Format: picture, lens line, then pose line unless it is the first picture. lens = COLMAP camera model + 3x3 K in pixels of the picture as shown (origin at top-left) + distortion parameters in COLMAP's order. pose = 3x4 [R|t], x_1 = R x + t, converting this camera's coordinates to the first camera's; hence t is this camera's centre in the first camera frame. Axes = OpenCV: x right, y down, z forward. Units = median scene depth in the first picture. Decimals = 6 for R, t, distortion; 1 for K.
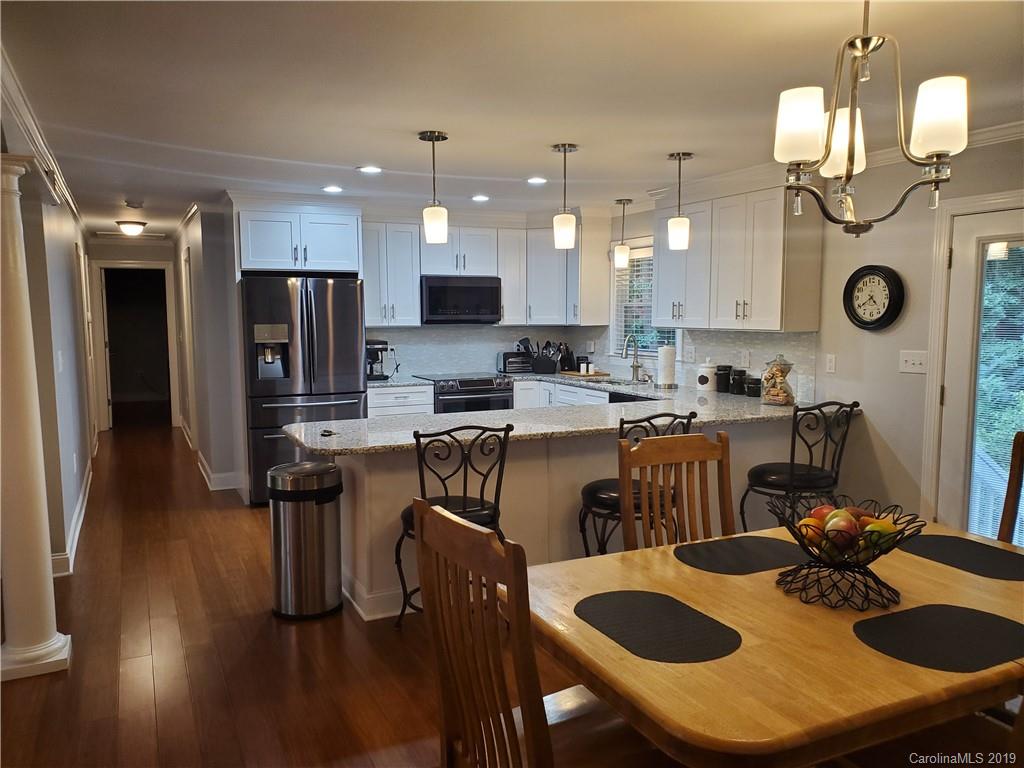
lens RADIAL K [[797.6, 0, 508.2], [0, 797.6, 399.9], [0, 0, 1]] dist [0.037787, -0.047920]
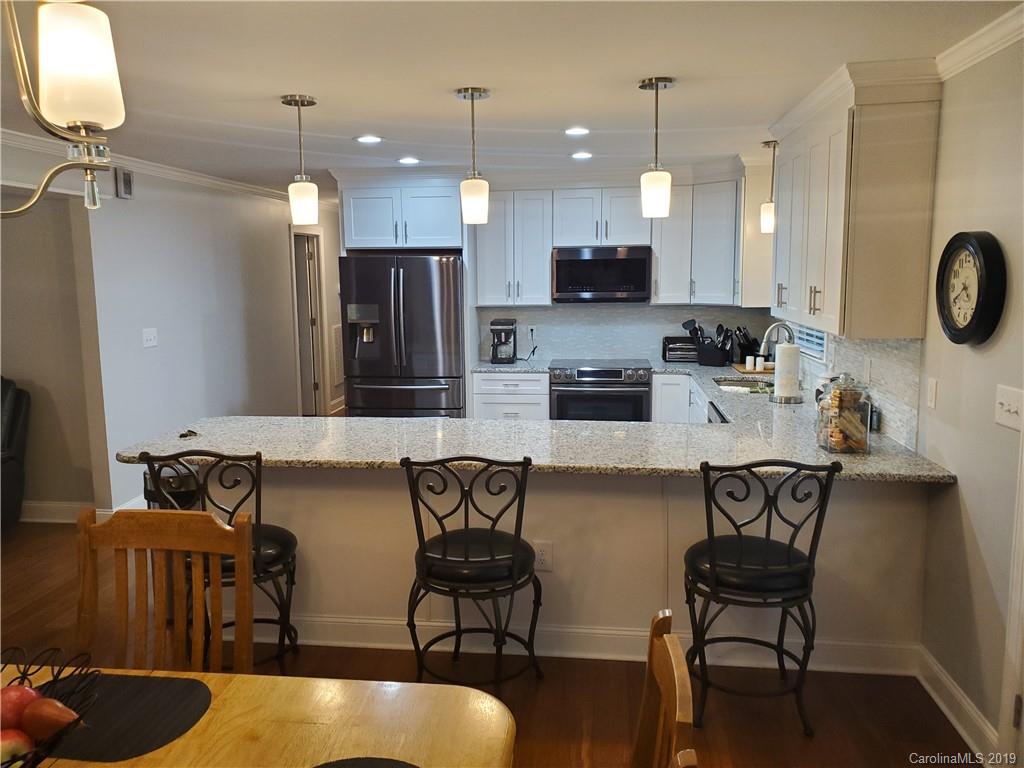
lens RADIAL K [[797.6, 0, 508.7], [0, 797.6, 380.2], [0, 0, 1]] dist [0.037787, -0.047920]
pose [[0.846845, 0.067921, -0.527485, 0.356814], [-0.052266, 0.997639, 0.044549, -0.051325], [0.529265, -0.010156, 0.848396, 0.246075]]
